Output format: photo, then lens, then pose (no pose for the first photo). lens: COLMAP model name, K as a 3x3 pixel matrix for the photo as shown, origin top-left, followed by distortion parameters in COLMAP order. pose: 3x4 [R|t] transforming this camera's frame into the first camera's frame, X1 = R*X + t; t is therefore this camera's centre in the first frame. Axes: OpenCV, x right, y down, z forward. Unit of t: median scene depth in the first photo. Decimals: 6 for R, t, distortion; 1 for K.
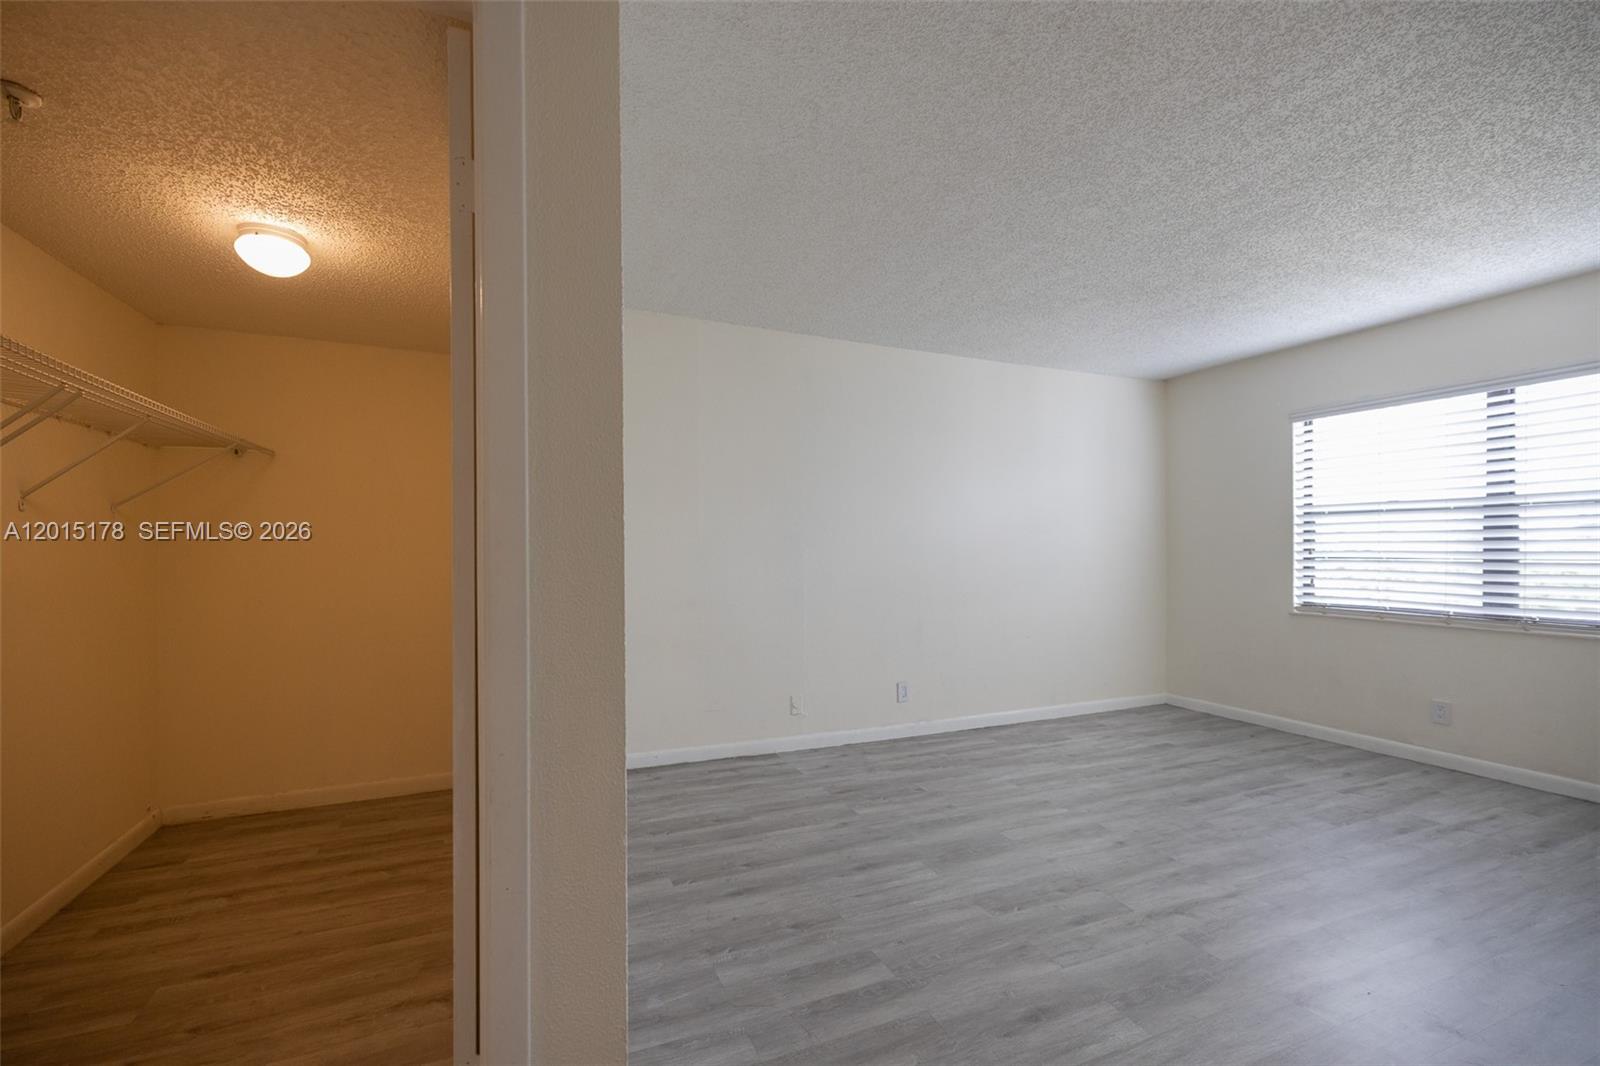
lens RADIAL K [[668.5, 0, 792.7], [0, 668.5, 526.3], [0, 0, 1]] dist [0.001982, 0.000228]
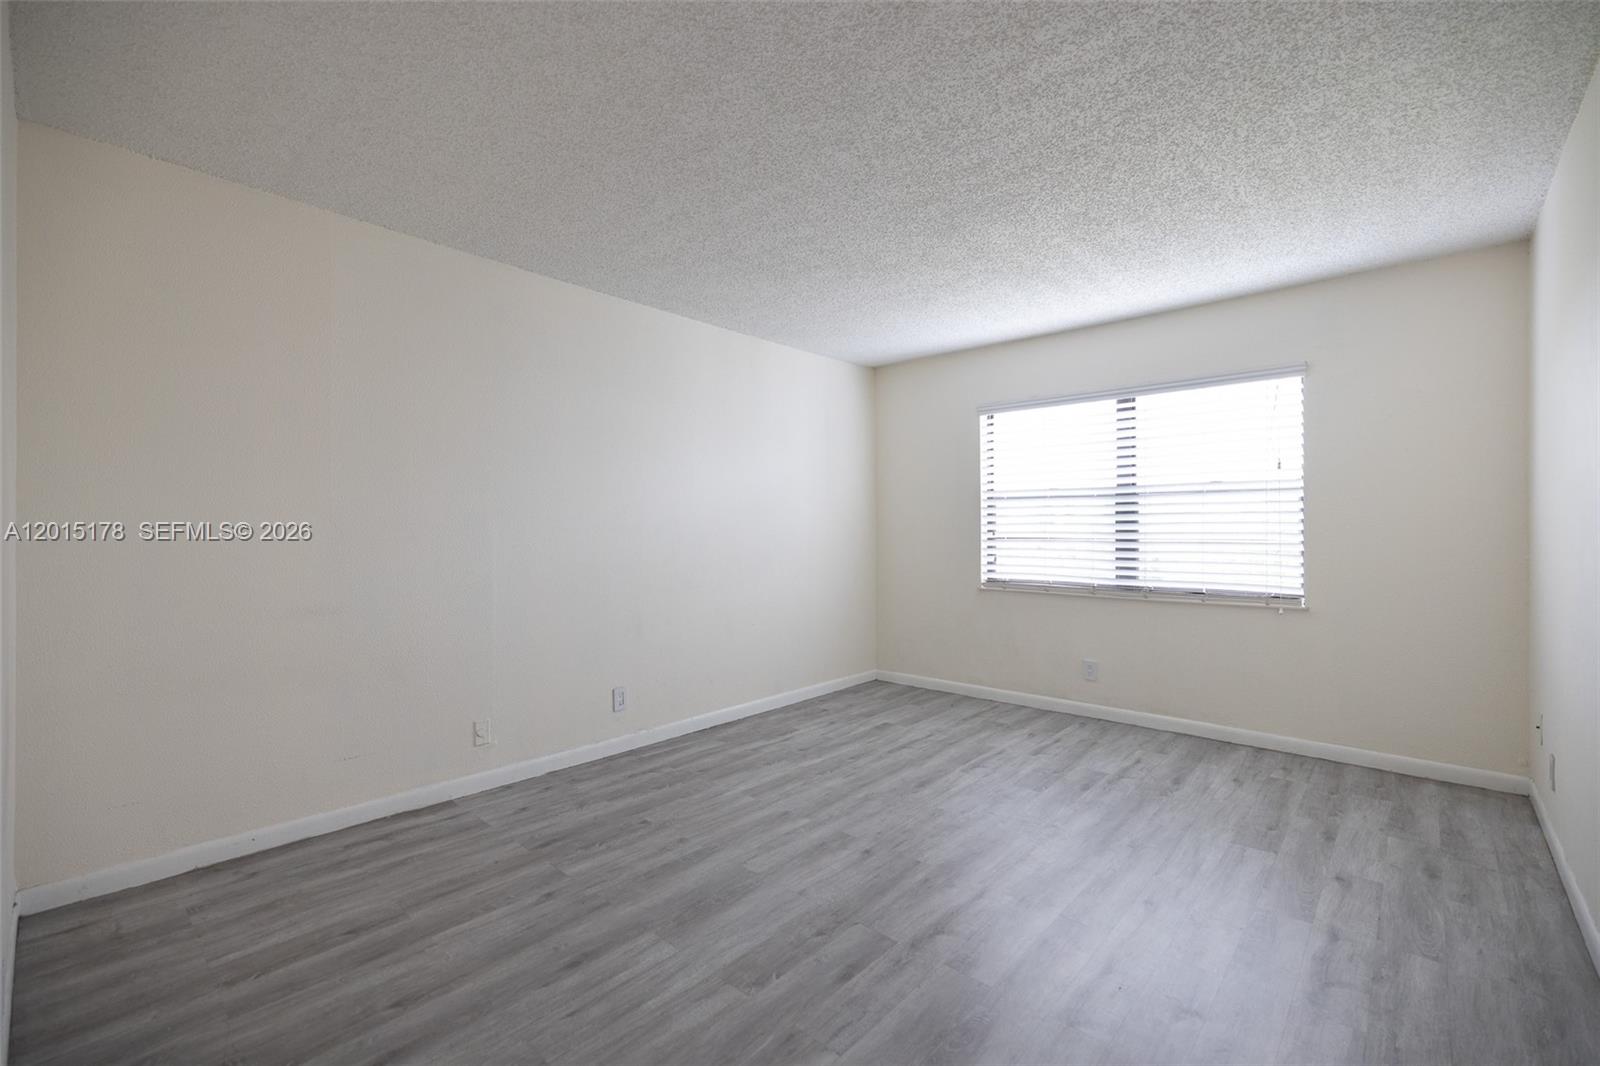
lens RADIAL K [[668.5, 0, 792.7], [0, 668.5, 526.3], [0, 0, 1]] dist [0.001982, 0.000228]
pose [[0.907441, -0.000468, 0.420179, 0.008035], [-0.012535, 0.999524, 0.028185, 0.000553], [-0.419992, -0.030843, 0.907003, 0.171690]]
